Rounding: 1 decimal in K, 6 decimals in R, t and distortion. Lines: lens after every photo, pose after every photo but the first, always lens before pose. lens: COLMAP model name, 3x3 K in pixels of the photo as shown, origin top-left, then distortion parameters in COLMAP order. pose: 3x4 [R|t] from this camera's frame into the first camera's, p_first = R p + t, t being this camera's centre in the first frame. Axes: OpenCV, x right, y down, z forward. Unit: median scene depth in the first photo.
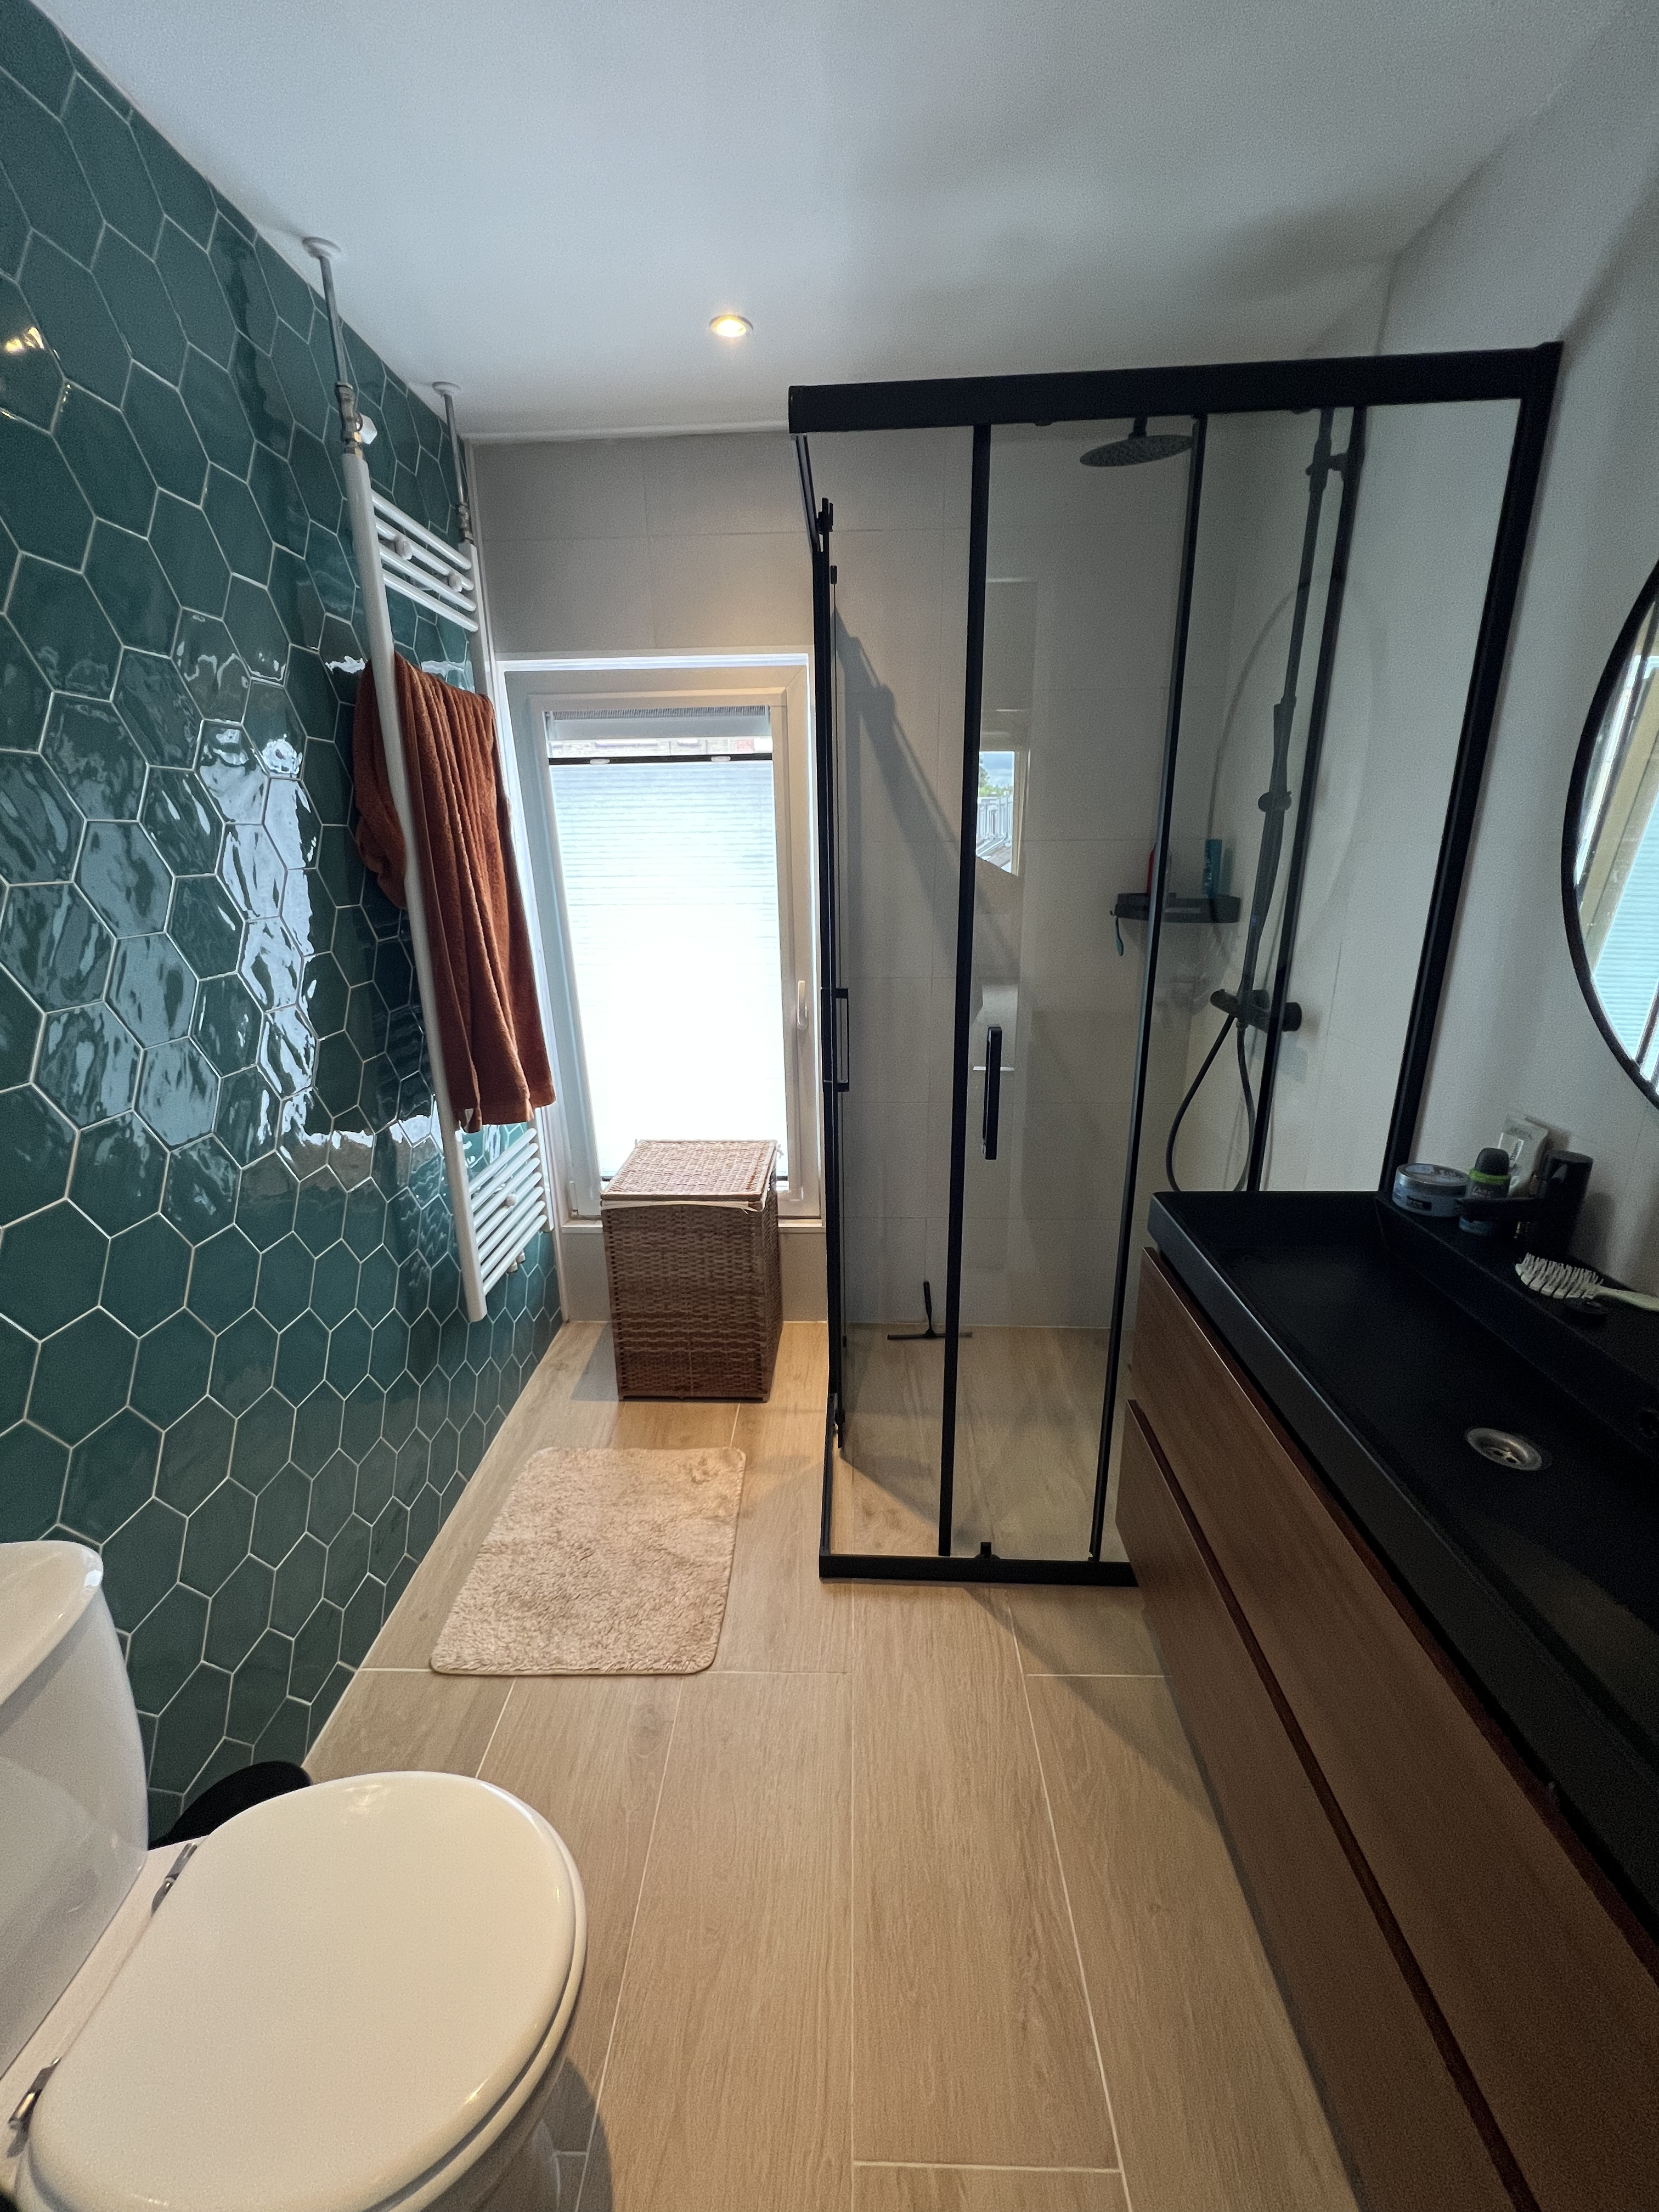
lens RADIAL K [[884.5, 0, 830.2], [0, 884.5, 1113.5], [0, 0, 1]] dist [-0.001845, 0.000346]
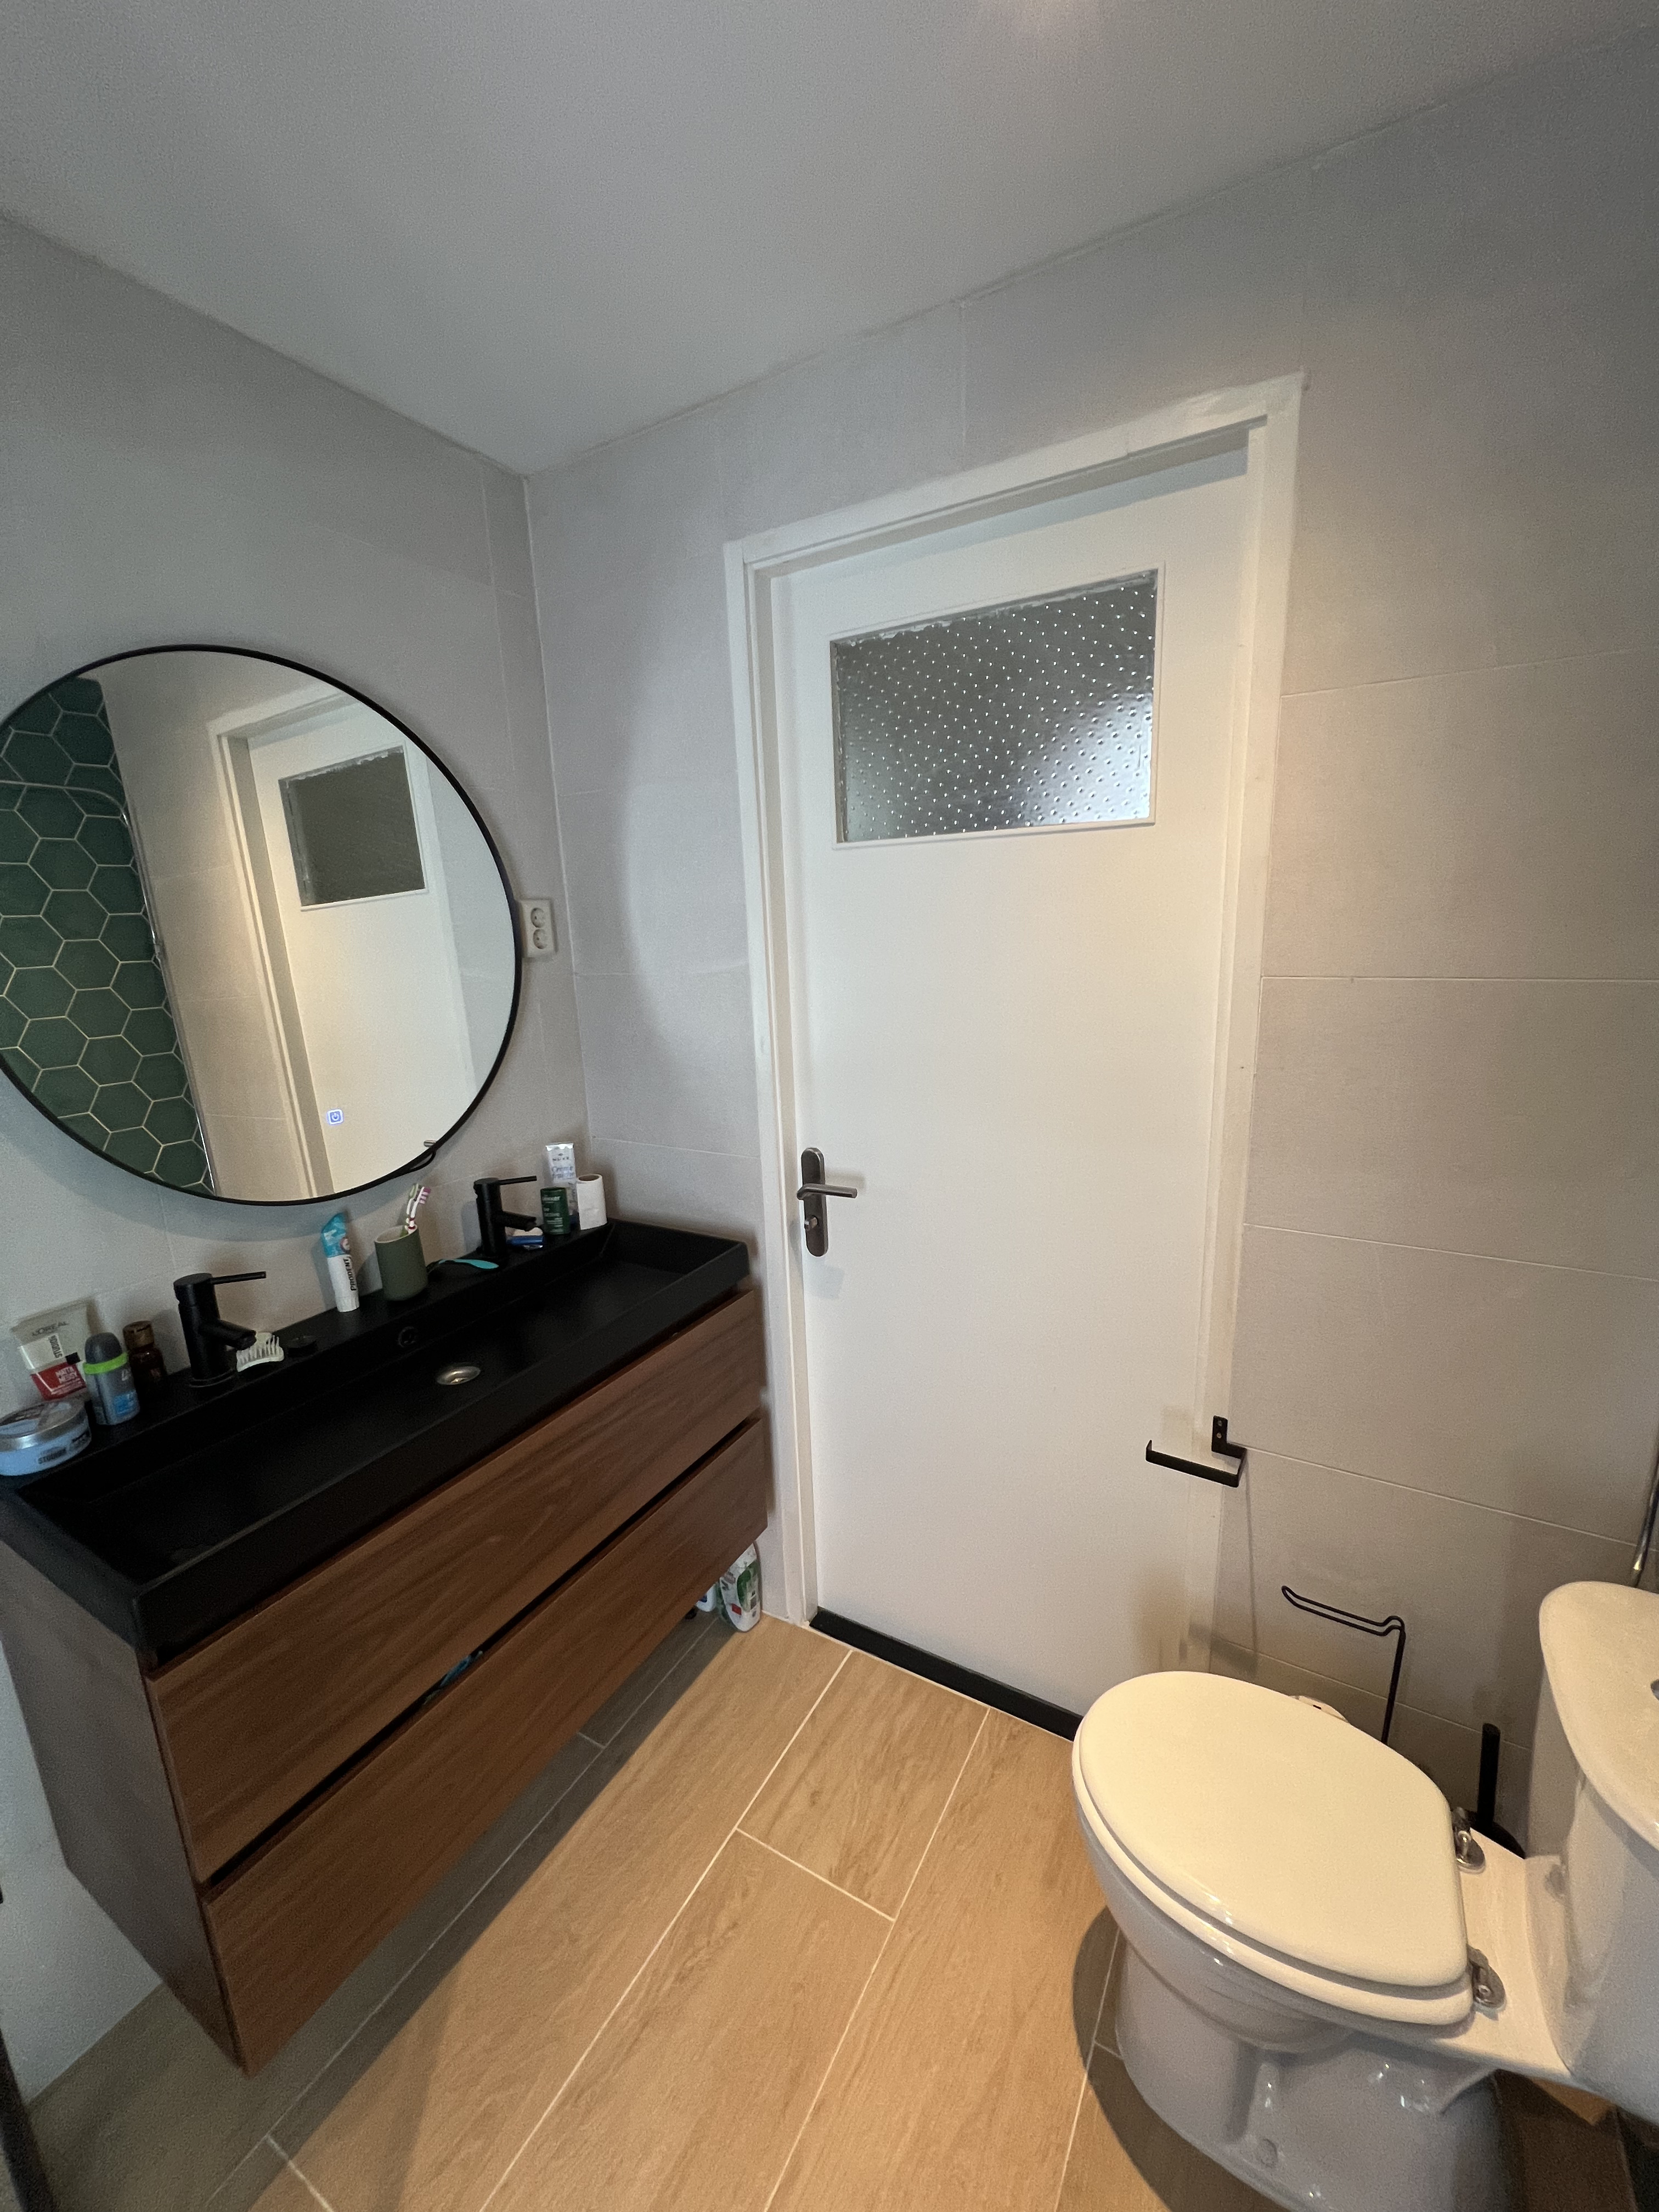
lens RADIAL K [[884.5, 0, 826.4], [0, 884.5, 1112.1], [0, 0, 1]] dist [-0.001845, 0.000346]
pose [[-0.878546, -0.067254, 0.472900, -0.391436], [0.181428, 0.868857, 0.460620, -0.482884], [-0.441861, 0.490473, -0.751129, 1.284922]]
